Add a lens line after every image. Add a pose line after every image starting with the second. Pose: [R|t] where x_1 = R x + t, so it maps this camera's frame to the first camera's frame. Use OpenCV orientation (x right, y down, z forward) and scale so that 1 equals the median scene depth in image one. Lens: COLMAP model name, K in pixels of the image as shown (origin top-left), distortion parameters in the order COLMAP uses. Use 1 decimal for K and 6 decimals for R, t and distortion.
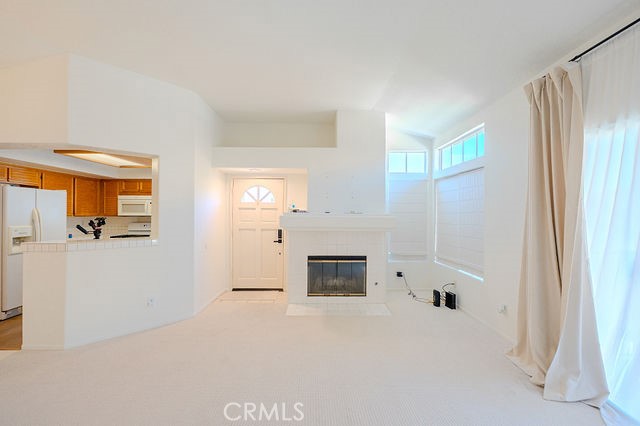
lens RADIAL K [[282.6, 0, 322.8], [0, 282.6, 212.9], [0, 0, 1]] dist [-0.014956, 0.003448]
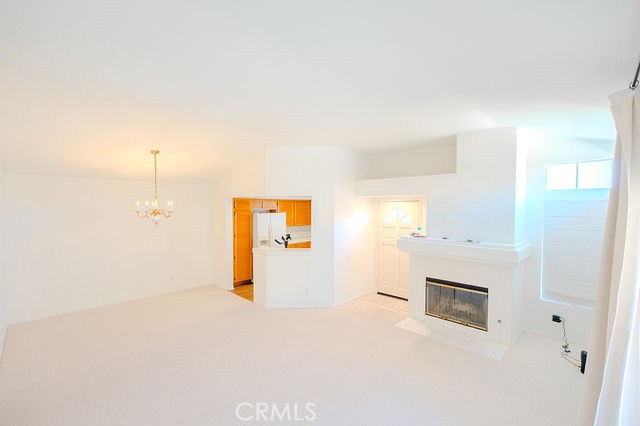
lens RADIAL K [[282.6, 0, 318.7], [0, 282.6, 217.2], [0, 0, 1]] dist [-0.014956, 0.003448]
pose [[0.699685, 0.025558, -0.713994, 0.411469], [0.004389, 0.999187, 0.040067, -0.118317], [0.714438, -0.031168, 0.699005, -0.030454]]
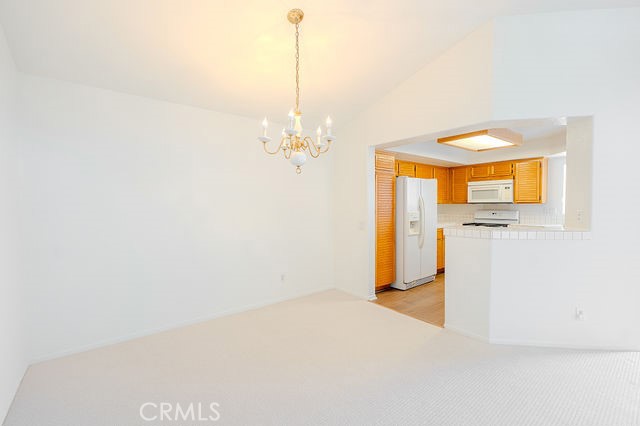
lens RADIAL K [[282.6, 0, 320.2], [0, 282.6, 214.1], [0, 0, 1]] dist [-0.014956, 0.003448]
pose [[0.606009, 0.021954, -0.795155, -0.329674], [0.013016, 0.999212, 0.037508, 0.007015], [0.795351, -0.033080, 0.605246, -0.005044]]
